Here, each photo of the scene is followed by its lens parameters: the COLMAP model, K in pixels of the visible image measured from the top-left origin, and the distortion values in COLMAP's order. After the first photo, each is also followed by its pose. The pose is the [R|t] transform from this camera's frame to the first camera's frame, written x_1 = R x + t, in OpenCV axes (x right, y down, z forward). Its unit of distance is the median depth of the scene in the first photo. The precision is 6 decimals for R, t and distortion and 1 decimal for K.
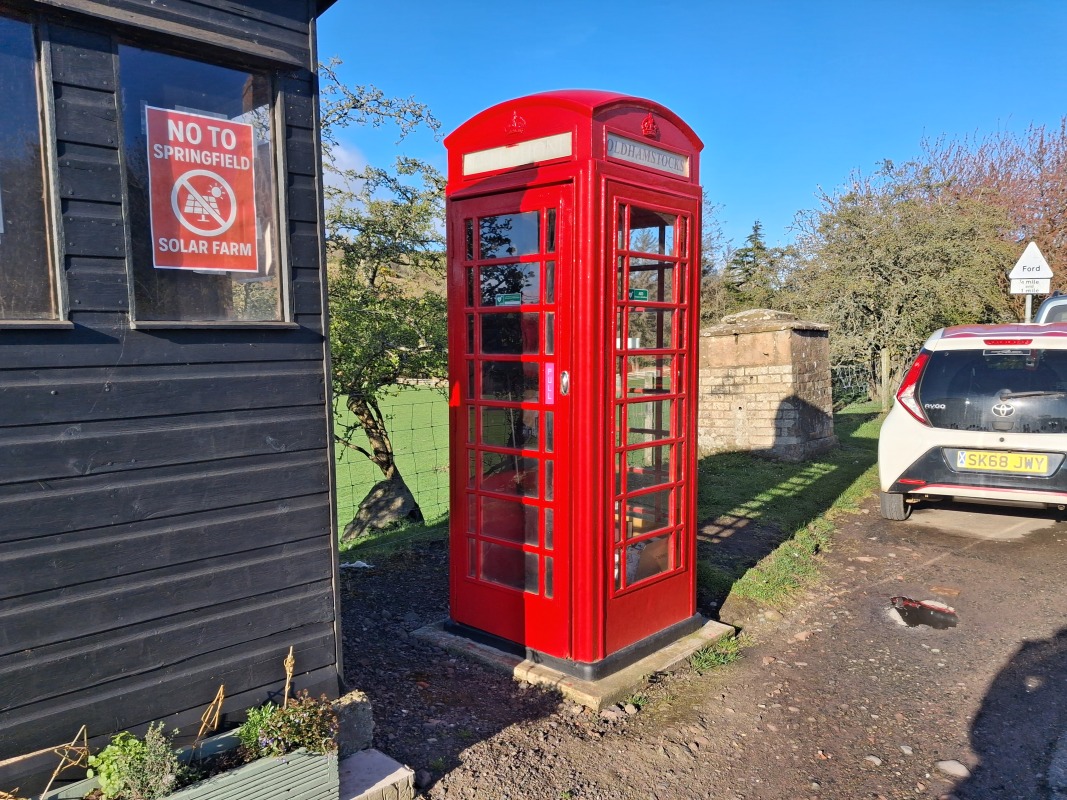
lens RADIAL K [[829.8, 0, 533.5], [0, 829.8, 400.0], [0, 0, 1]] dist [-0.001127, -0.081659]
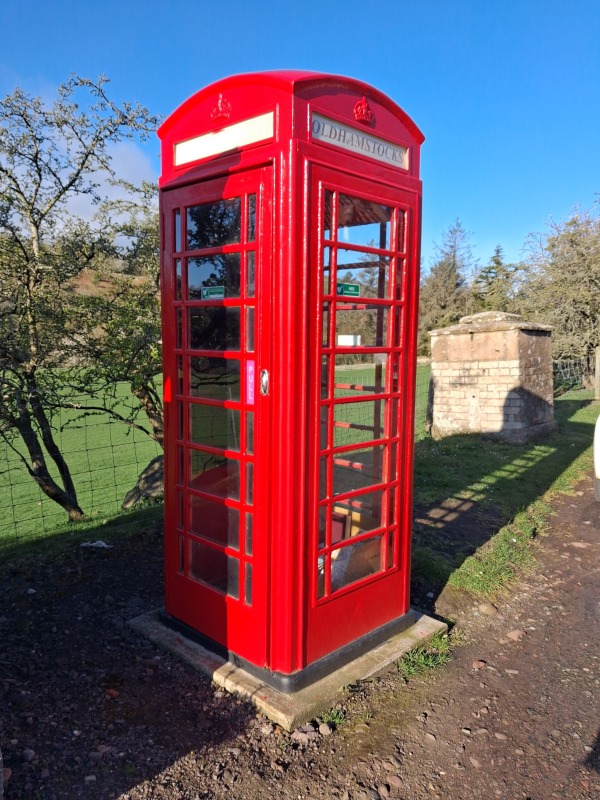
lens RADIAL K [[629.3, 0, 300.0], [0, 629.3, 400.0], [0, 0, 1]] dist [-0.062811, 0.065867]
pose [[0.999058, 0.017368, -0.039759, 0.093472], [-0.016119, 0.999373, 0.031522, -0.020798], [0.040281, -0.030852, 0.998712, 0.255807]]
